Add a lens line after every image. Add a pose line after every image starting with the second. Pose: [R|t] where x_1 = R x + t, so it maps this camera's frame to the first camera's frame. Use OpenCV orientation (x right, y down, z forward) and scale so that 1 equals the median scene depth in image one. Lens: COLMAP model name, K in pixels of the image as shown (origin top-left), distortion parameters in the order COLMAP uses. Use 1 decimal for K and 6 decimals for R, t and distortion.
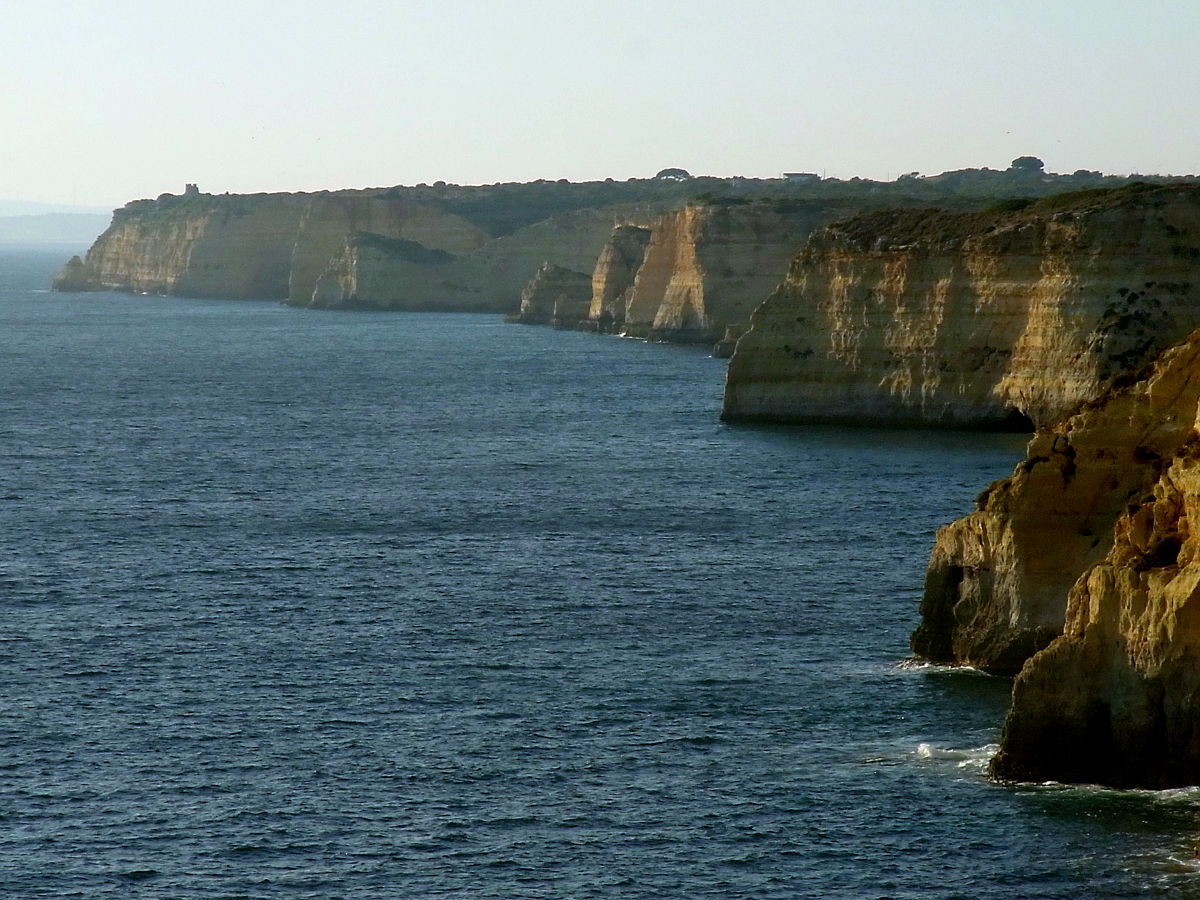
lens RADIAL K [[5327.8, 0, 597.8], [0, 5327.8, 451.8], [0, 0, 1]] dist [0.969065, 0.000000]
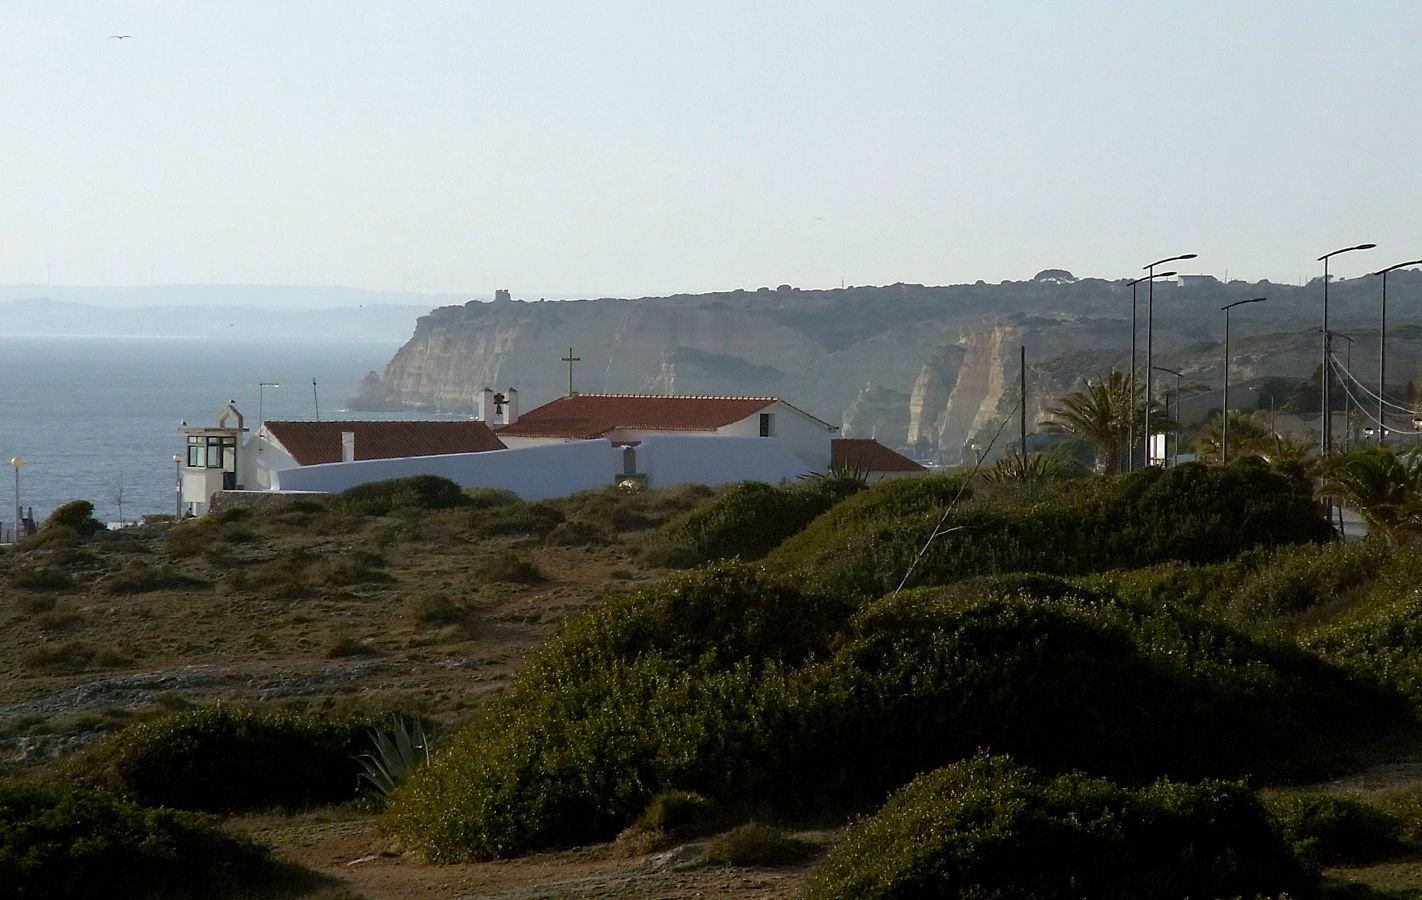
lens RADIAL K [[8696.5, 0, 711.4], [0, 8696.5, 450.1], [0, 0, 1]] dist [0.339295, 0.000000]
pose [[0.997503, 0.001305, -0.070613, 0.101914], [-0.002790, 0.999777, -0.020927, 0.010725], [0.070570, 0.021072, 0.997284, -0.722082]]
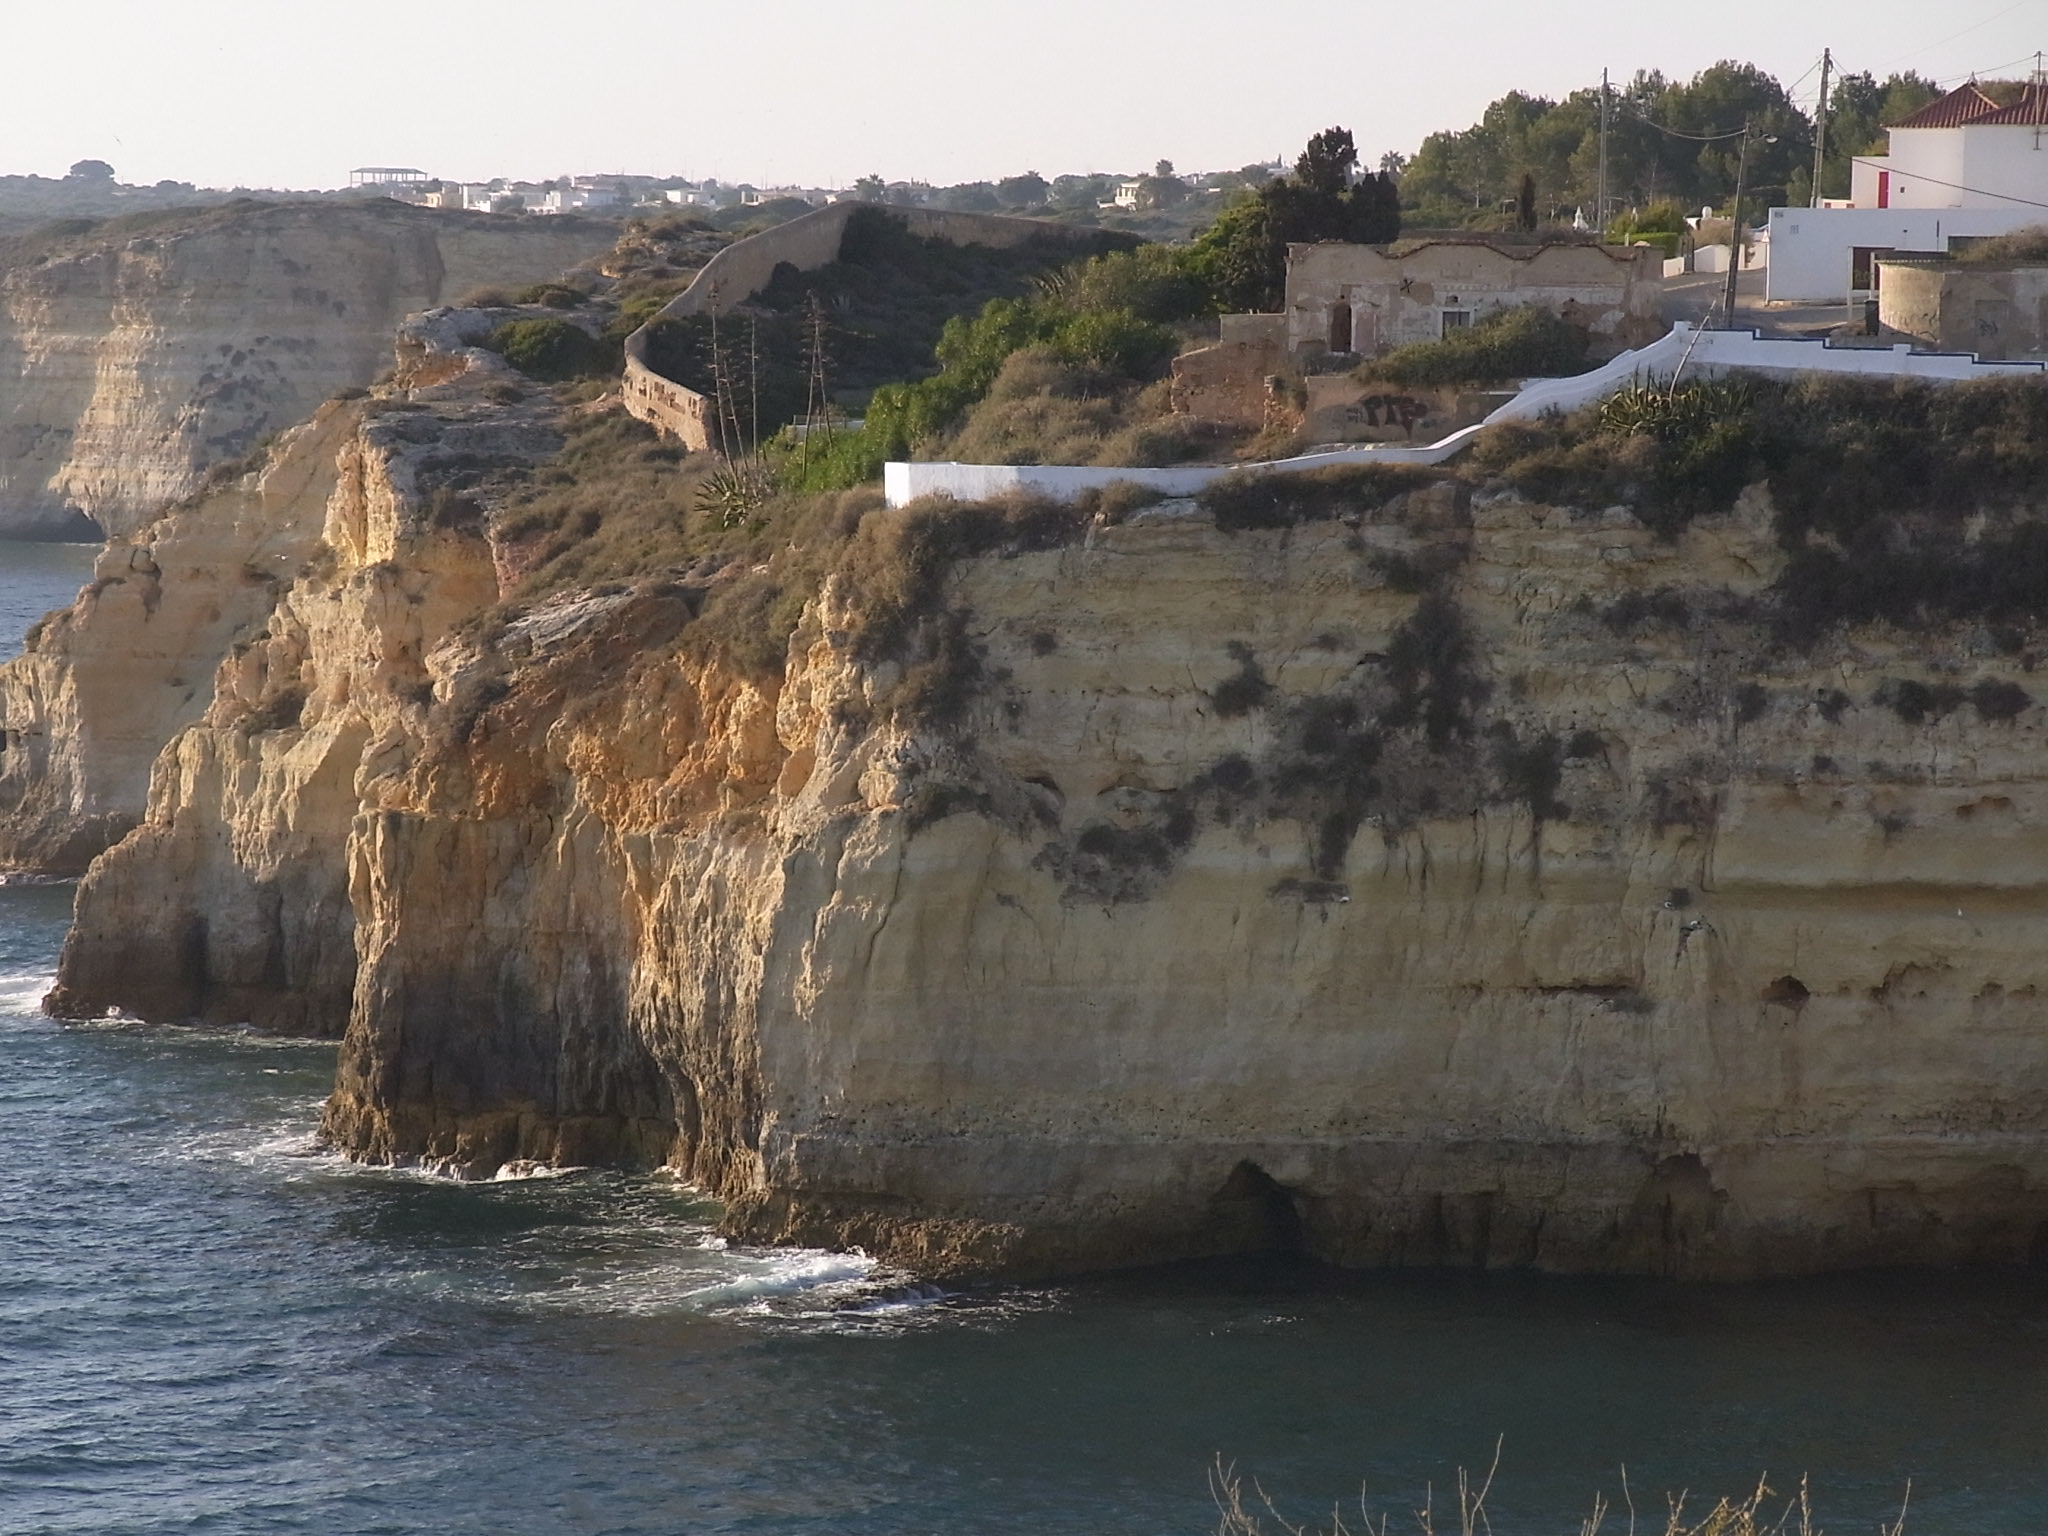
lens RADIAL K [[7965.2, 0, 1023.8], [0, 7965.2, 764.7], [0, 0, 1]] dist [0.184068, 0.000000]
pose [[0.981315, -0.004927, 0.192346, -0.003763], [0.000609, 0.999747, 0.022504, 0.001975], [-0.192408, -0.021967, 0.981069, -0.074520]]
